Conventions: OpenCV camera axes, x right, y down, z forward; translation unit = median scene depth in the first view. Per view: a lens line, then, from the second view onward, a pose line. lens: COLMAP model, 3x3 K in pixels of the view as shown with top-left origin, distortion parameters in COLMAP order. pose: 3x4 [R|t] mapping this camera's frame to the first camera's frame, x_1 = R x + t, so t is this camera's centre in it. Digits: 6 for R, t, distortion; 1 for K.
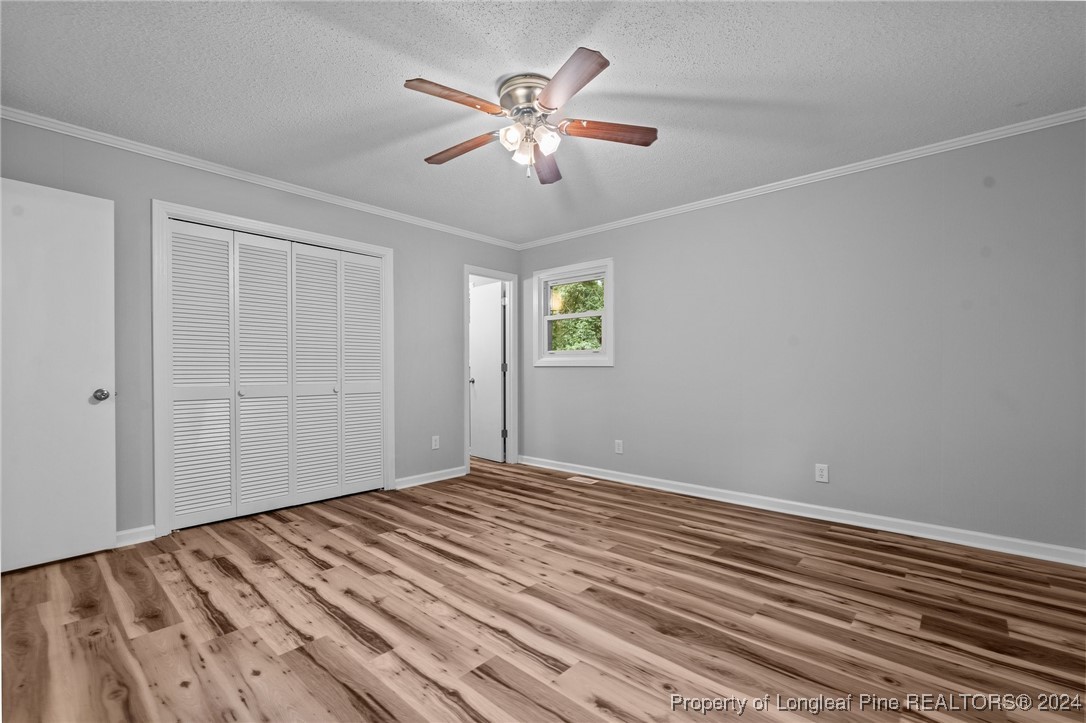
lens RADIAL K [[476.1, 0, 543.0], [0, 476.1, 361.5], [0, 0, 1]] dist [-0.004155, 0.000775]
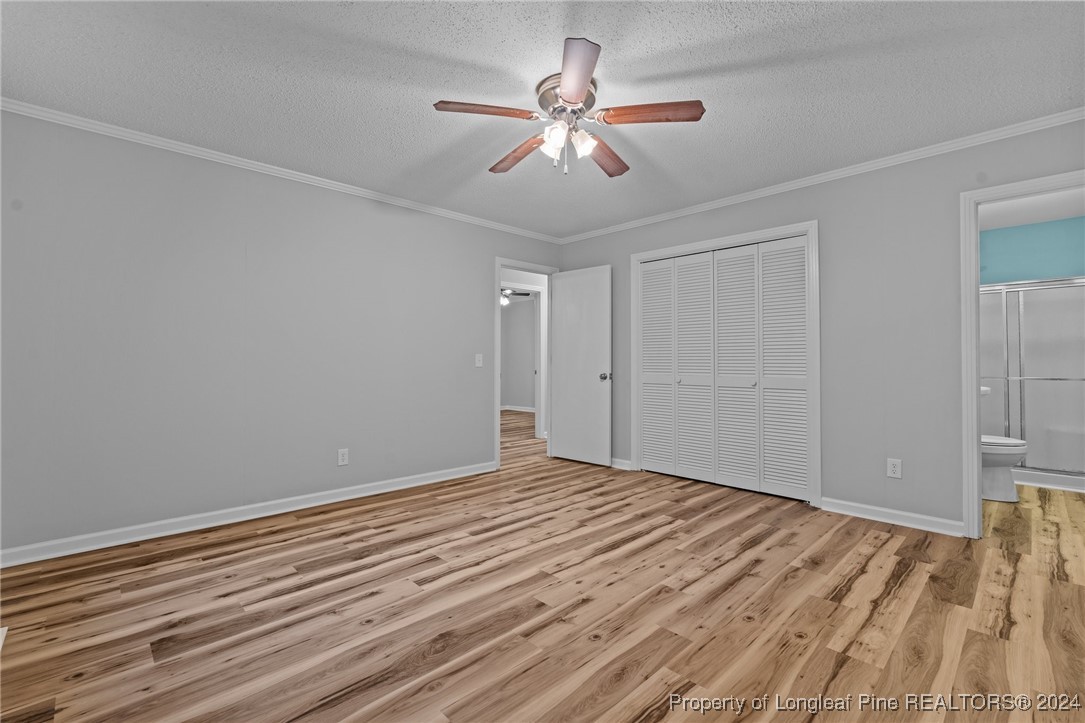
lens RADIAL K [[475.7, 0, 542.5], [0, 475.7, 361.5], [0, 0, 1]] dist [-0.004155, 0.000775]
pose [[-0.070163, 0.001150, -0.997535, 0.828098], [0.014564, 0.999894, 0.000129, 0.008643], [0.997429, -0.014519, -0.070173, 0.877123]]
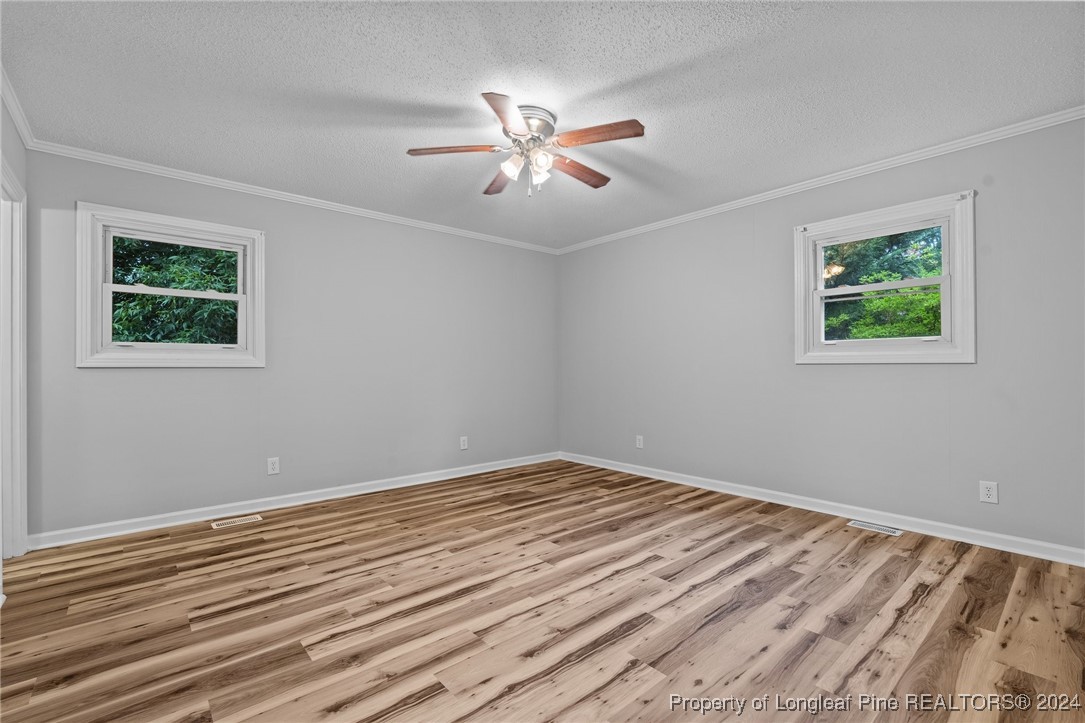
lens RADIAL K [[475.7, 0, 542.5], [0, 475.7, 361.5], [0, 0, 1]] dist [-0.004155, 0.000775]
pose [[0.128278, 0.015644, 0.991615, -0.964771], [-0.010629, 0.999840, -0.014399, 0.010295], [-0.991681, -0.008693, 0.128424, 0.713941]]
